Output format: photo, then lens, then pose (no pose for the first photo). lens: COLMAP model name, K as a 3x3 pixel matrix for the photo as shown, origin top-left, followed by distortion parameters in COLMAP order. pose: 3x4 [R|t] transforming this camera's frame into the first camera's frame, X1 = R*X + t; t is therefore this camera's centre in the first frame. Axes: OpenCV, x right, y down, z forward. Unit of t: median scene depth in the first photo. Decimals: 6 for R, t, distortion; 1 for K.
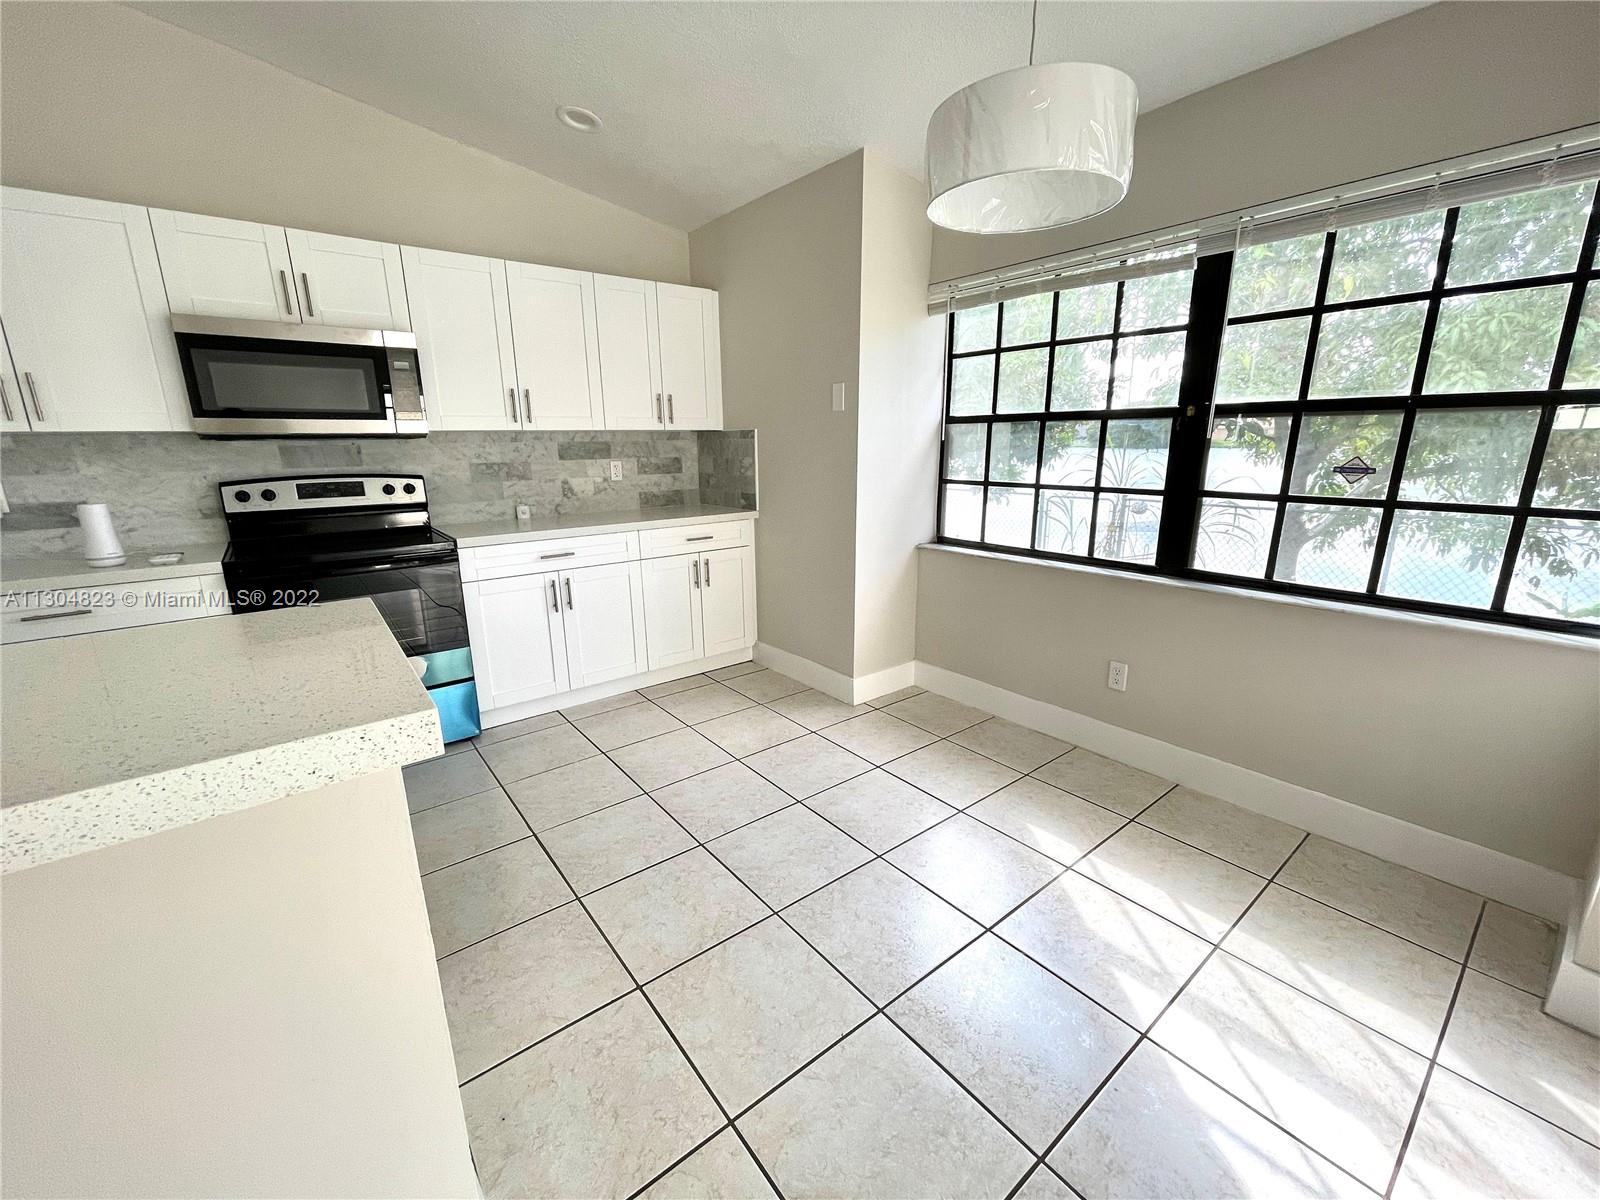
lens RADIAL K [[648.6, 0, 799.3], [0, 648.6, 595.0], [0, 0, 1]] dist [-0.001473, 0.000136]
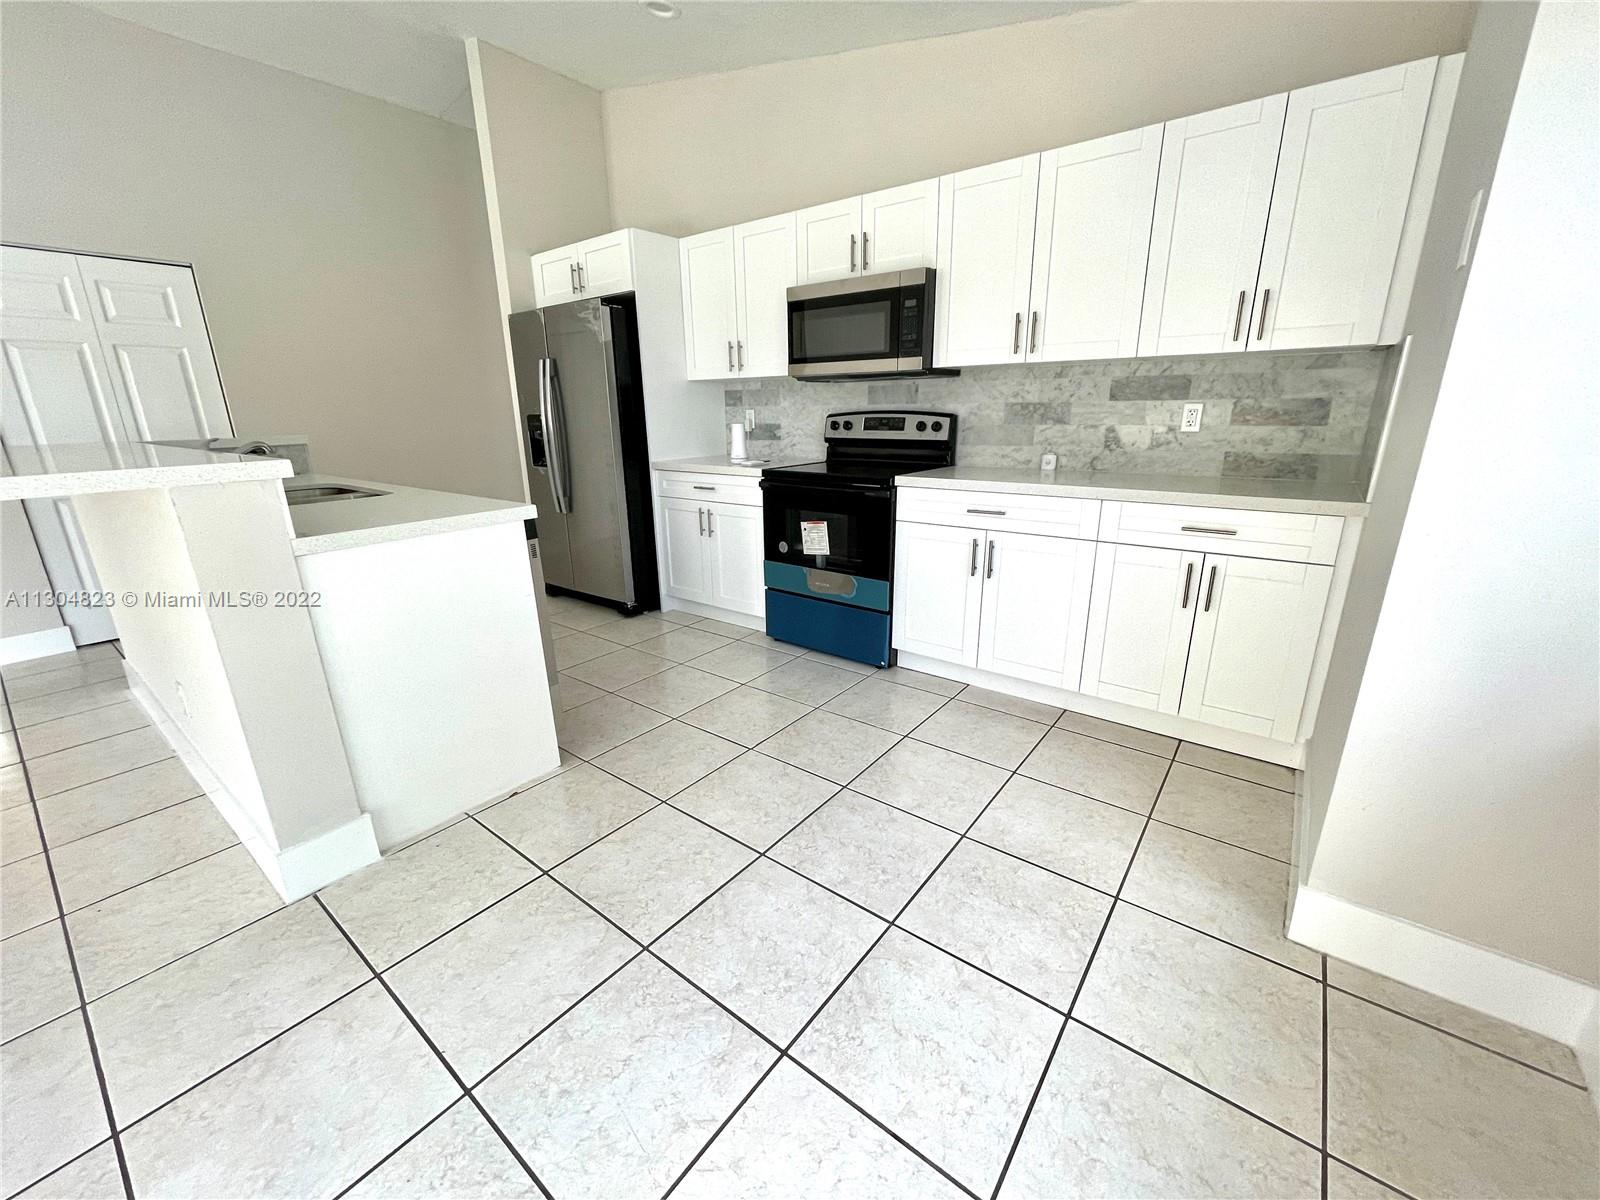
lens RADIAL K [[648.6, 0, 797.2], [0, 648.6, 600.2], [0, 0, 1]] dist [-0.001473, 0.000136]
pose [[0.238702, 0.284149, -0.928591, 0.361126], [-0.216676, 0.947710, 0.234301, -0.088894], [0.946611, 0.145276, 0.287789, 0.494262]]
